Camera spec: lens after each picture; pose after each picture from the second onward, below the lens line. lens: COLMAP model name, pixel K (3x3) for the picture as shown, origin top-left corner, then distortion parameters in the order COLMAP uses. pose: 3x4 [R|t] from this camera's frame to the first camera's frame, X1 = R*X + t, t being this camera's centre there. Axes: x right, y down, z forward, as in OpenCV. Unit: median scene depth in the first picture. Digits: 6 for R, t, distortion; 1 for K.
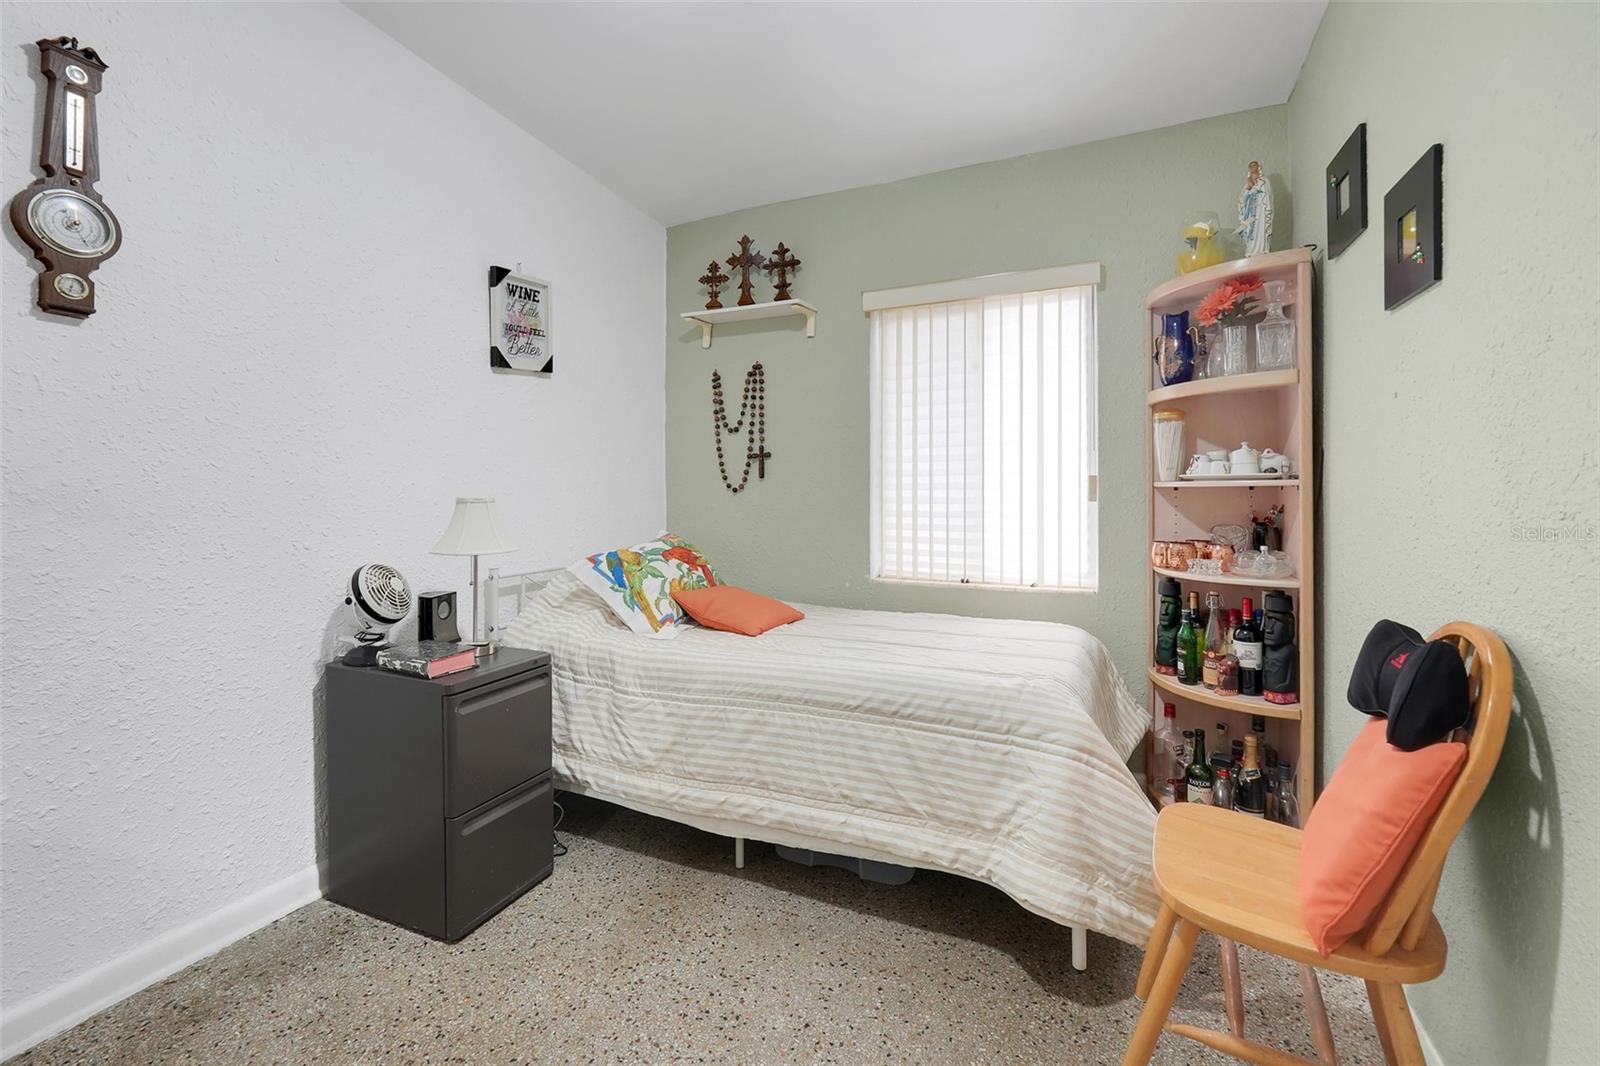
lens RADIAL K [[701.6, 0, 793.1], [0, 701.6, 492.5], [0, 0, 1]] dist [-0.004916, -0.000331]
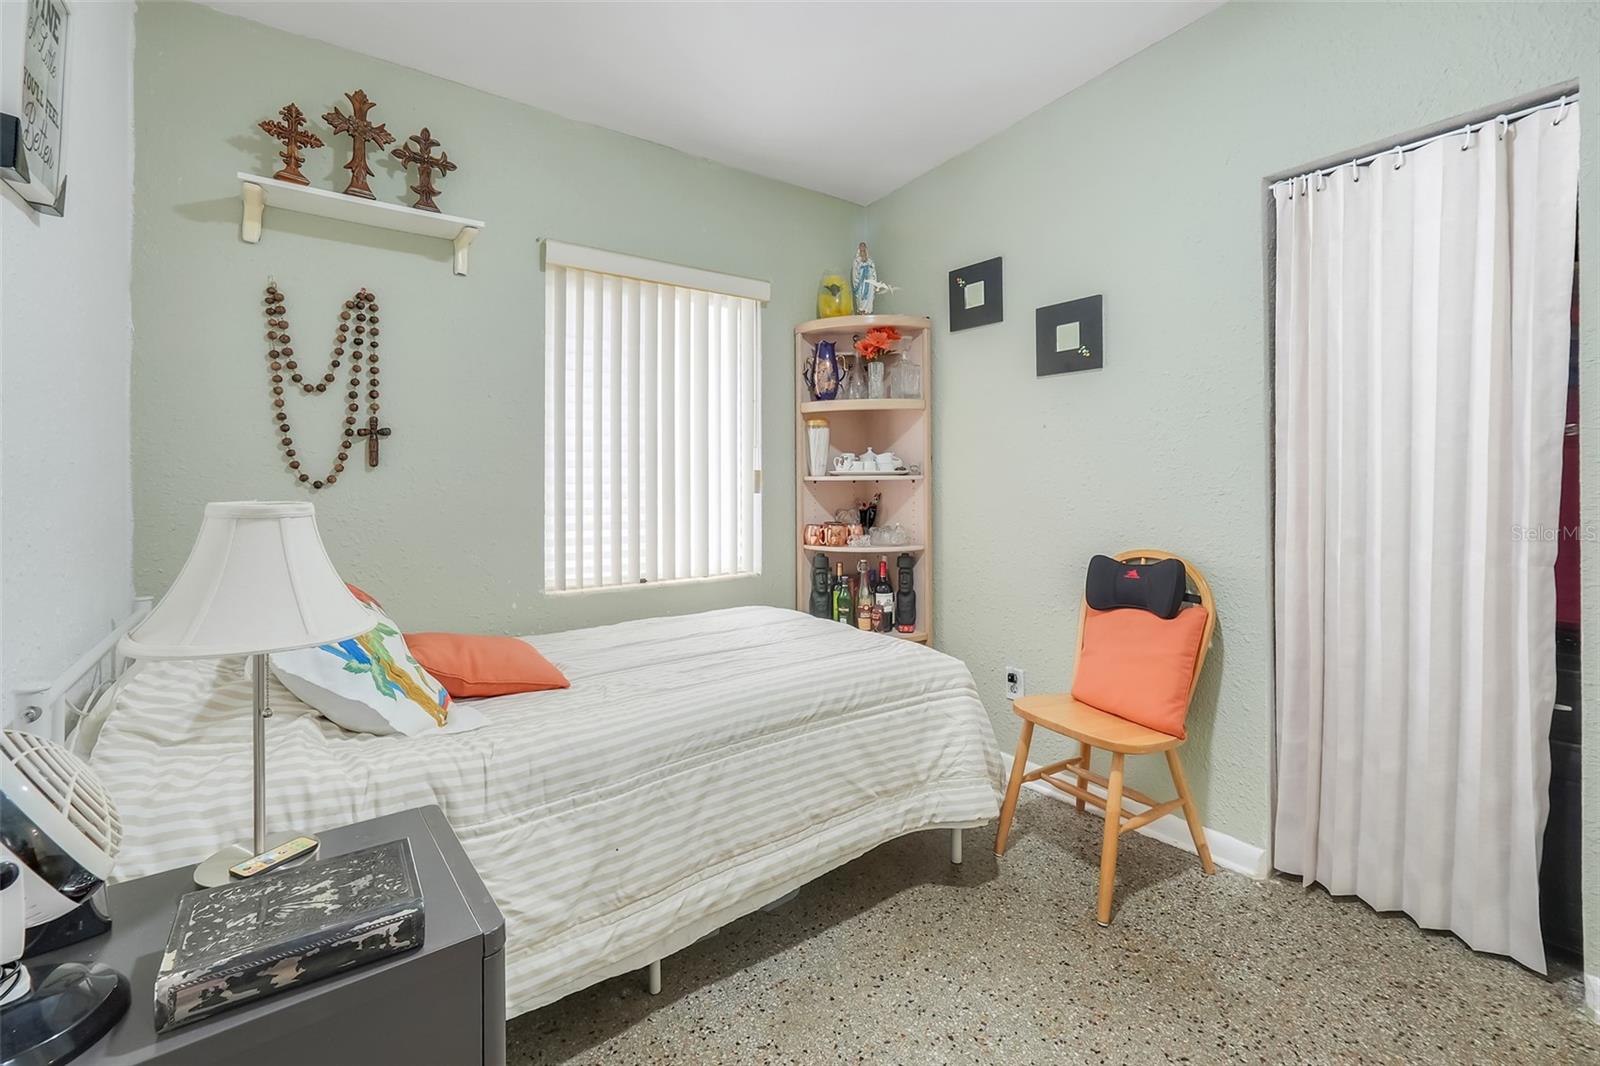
lens RADIAL K [[701.6, 0, 791.9], [0, 701.6, 478.9], [0, 0, 1]] dist [-0.004916, -0.000331]
pose [[0.469663, 0.003418, 0.882839, -0.581596], [0.006259, 0.999954, -0.007201, -0.002491], [-0.882823, 0.008908, 0.469620, 0.455223]]
